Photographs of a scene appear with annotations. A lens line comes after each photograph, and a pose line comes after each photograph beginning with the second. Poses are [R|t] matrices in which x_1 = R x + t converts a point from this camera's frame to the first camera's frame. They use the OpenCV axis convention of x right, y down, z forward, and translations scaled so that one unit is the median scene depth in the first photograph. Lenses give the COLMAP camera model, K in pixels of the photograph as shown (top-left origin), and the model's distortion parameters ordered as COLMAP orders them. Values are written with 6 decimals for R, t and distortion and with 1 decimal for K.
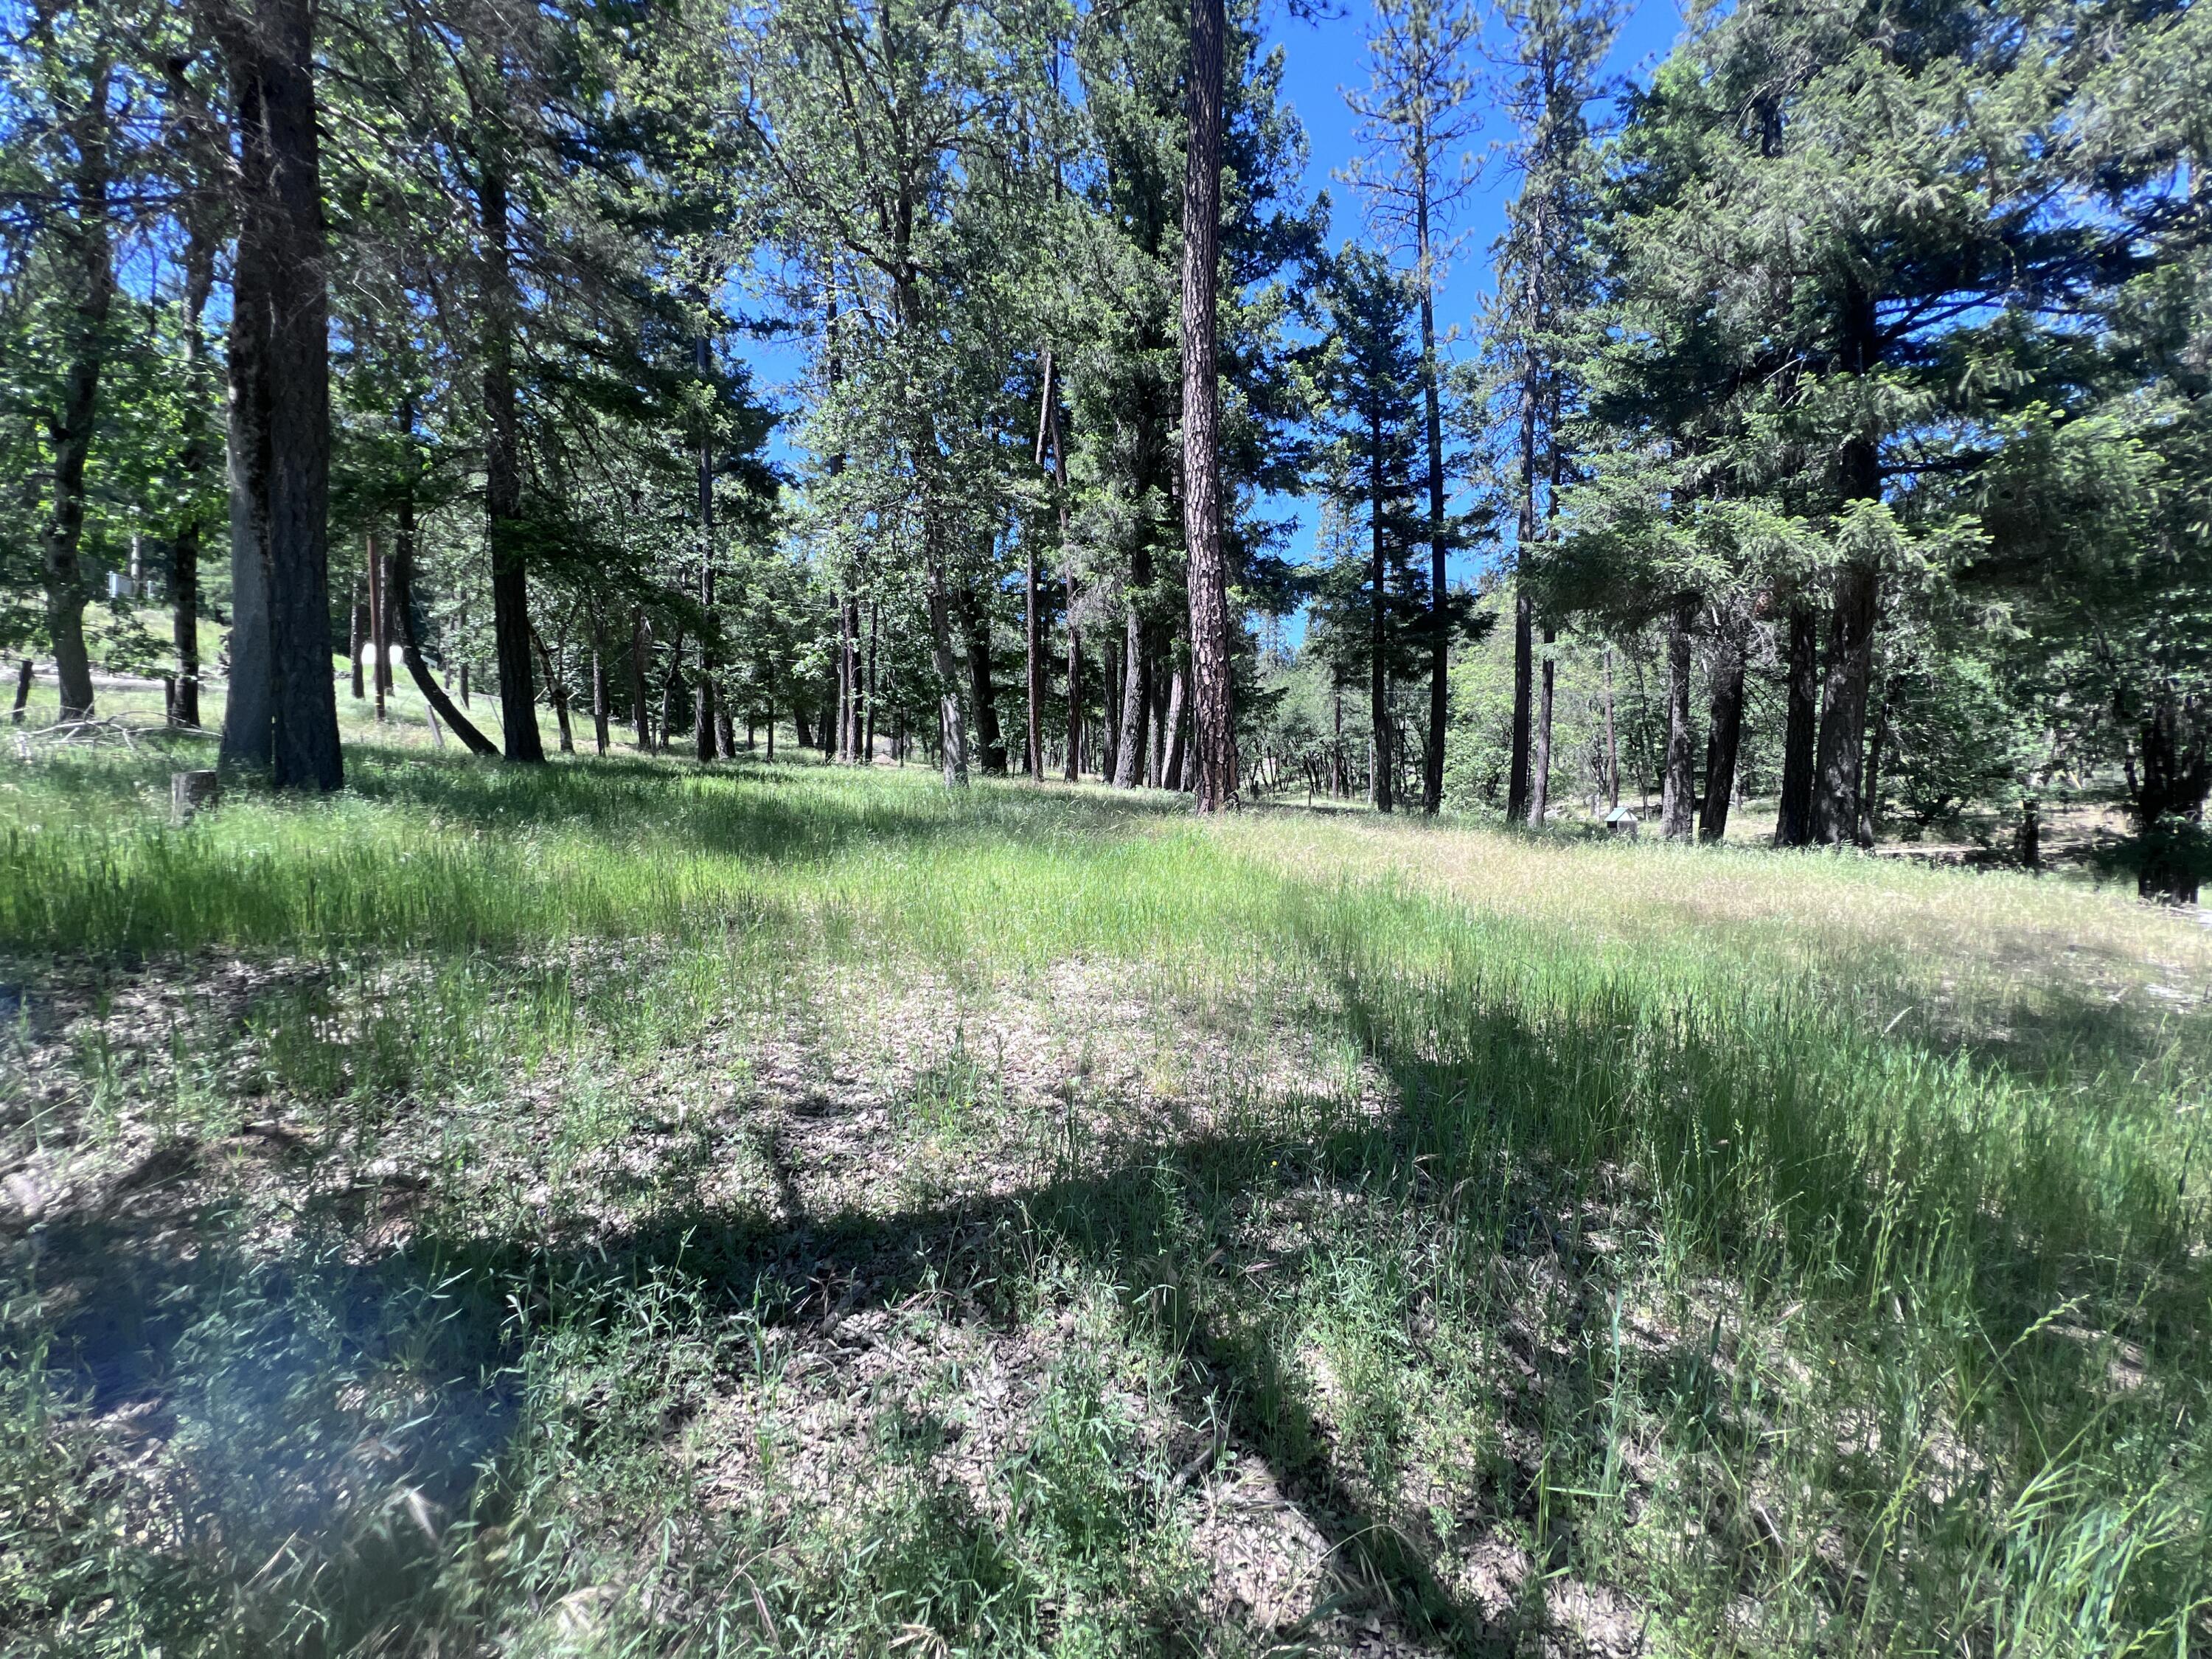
lens RADIAL K [[887.6, 0, 1102.7], [0, 887.6, 819.9], [0, 0, 1]] dist [-0.006662, 0.002144]
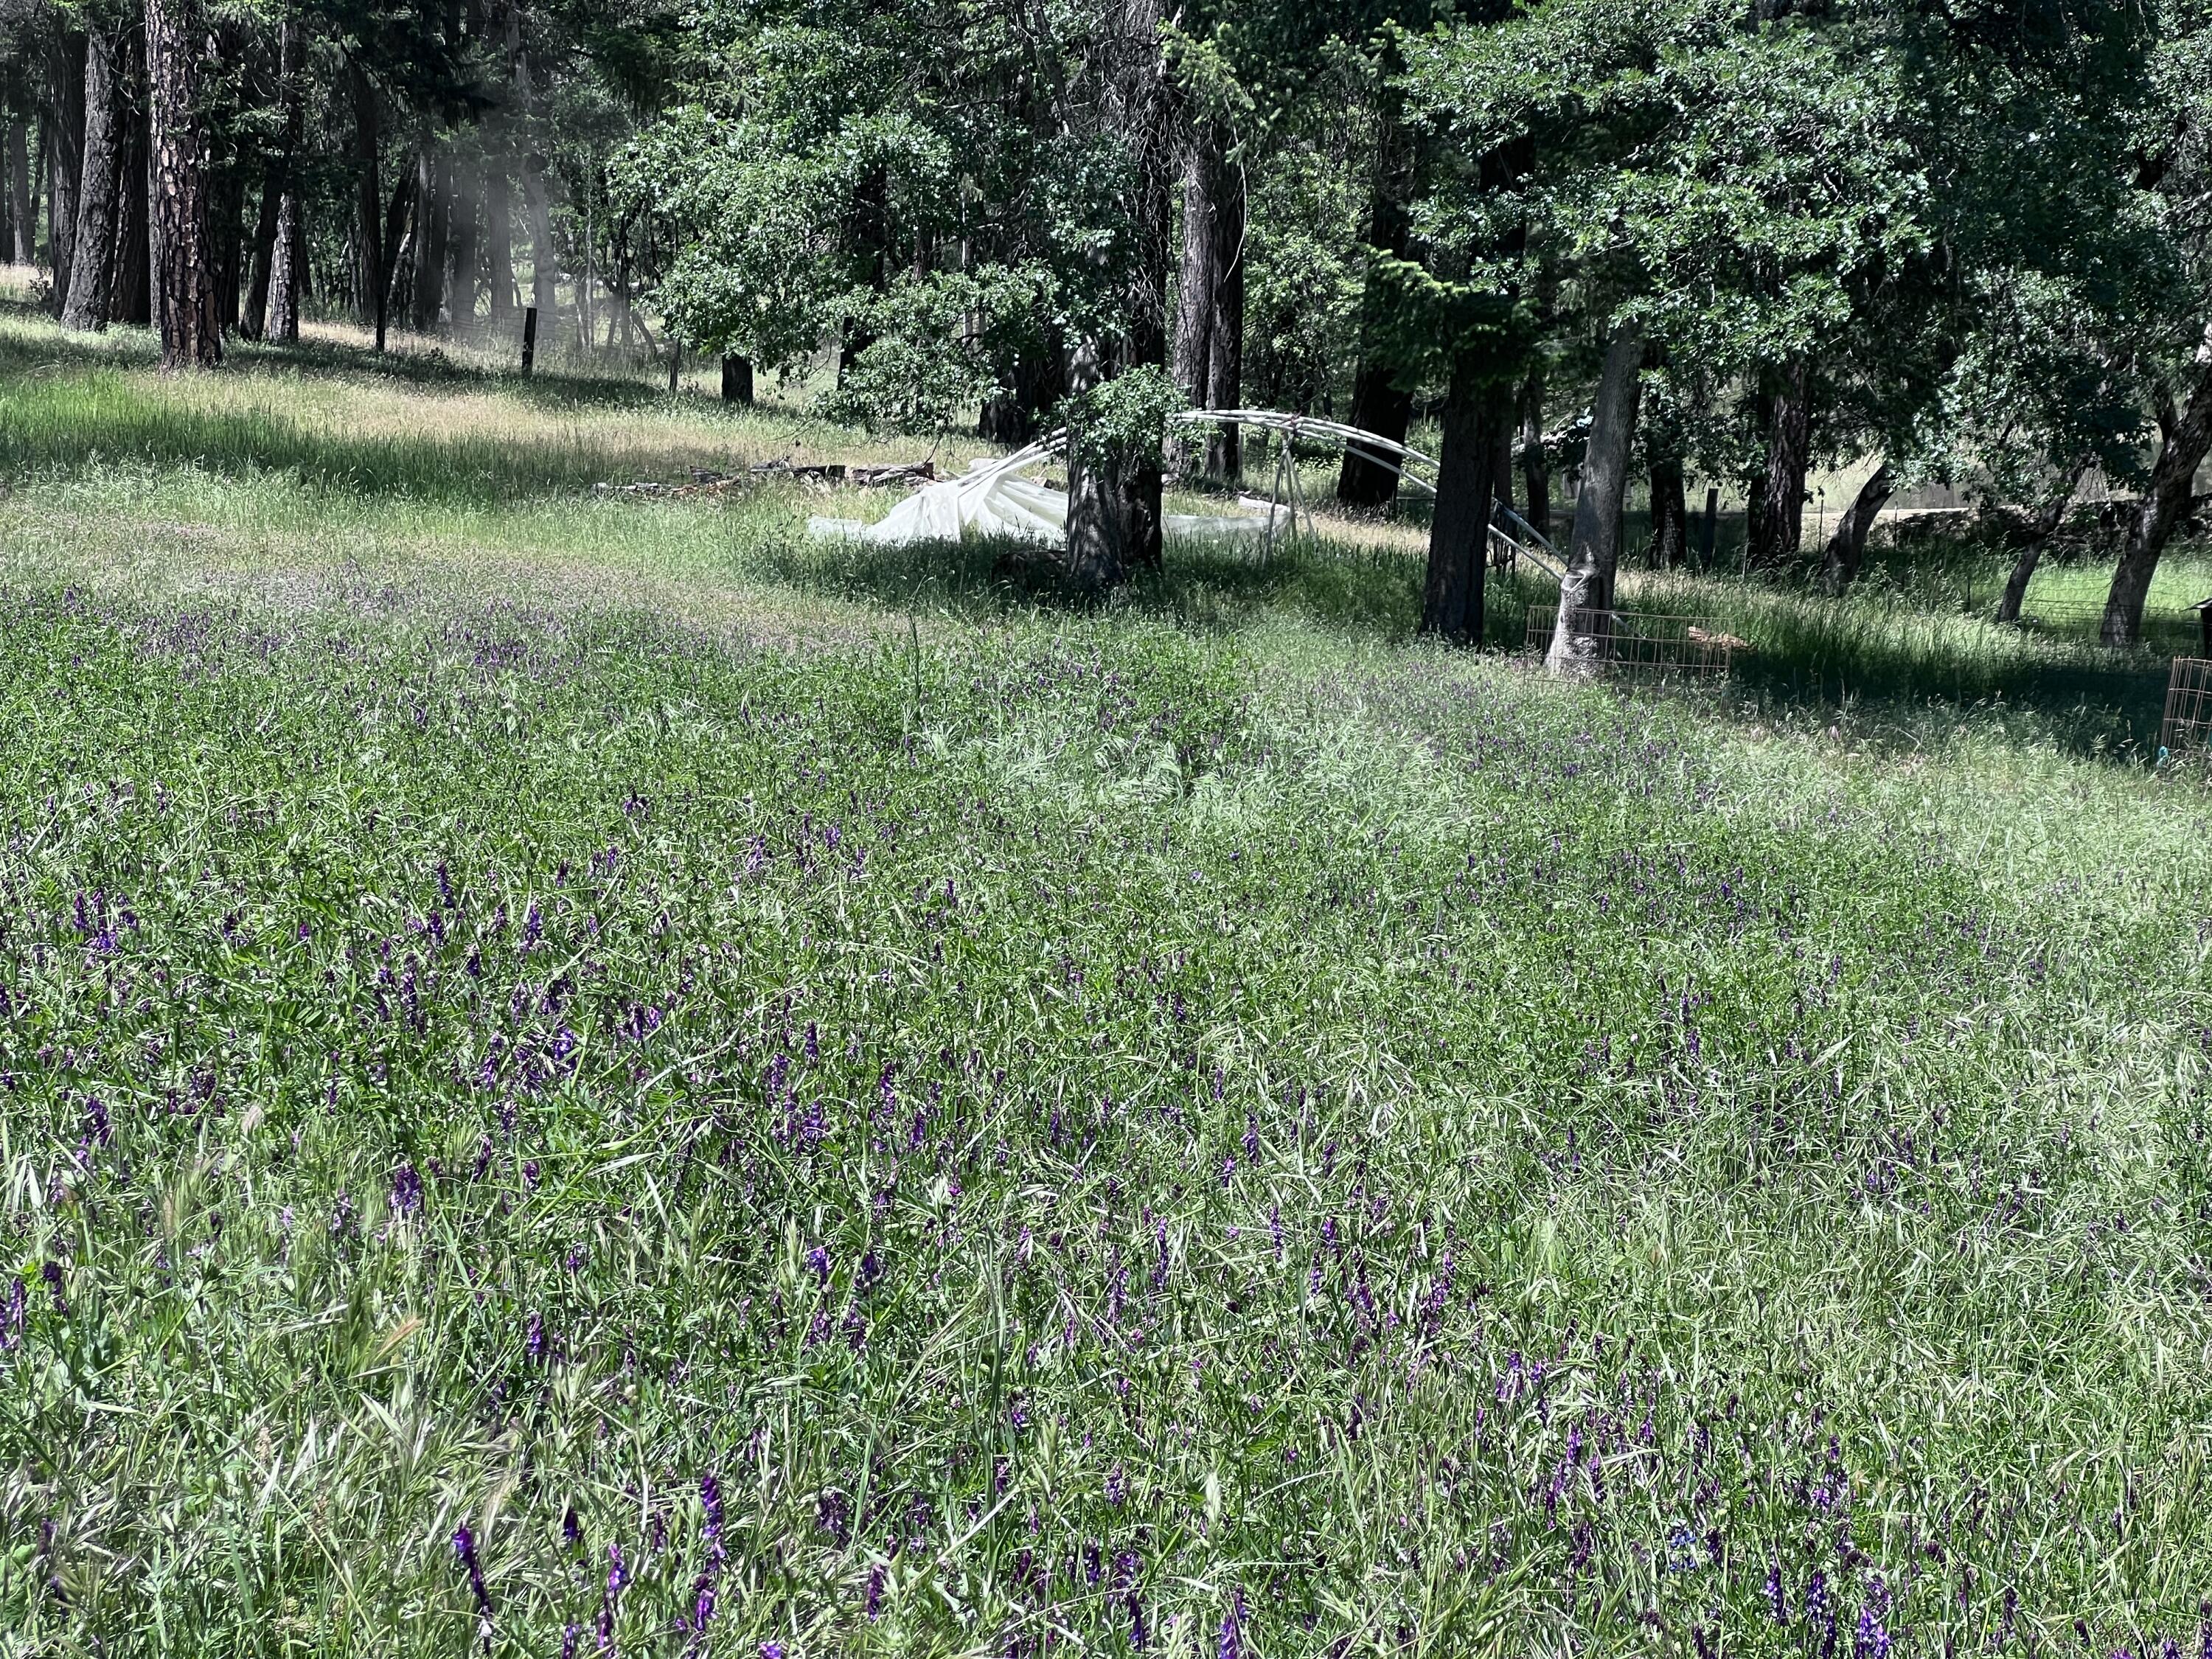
lens RADIAL K [[4812.6, 0, 1106.0], [0, 4812.6, 829.5], [0, 0, 1]] dist [0.171378, 0.270298]
pose [[0.980092, 0.003141, 0.198519, 0.053870], [-0.016651, 0.997653, 0.066422, 0.068719], [-0.197845, -0.068405, 0.977844, -2.269345]]
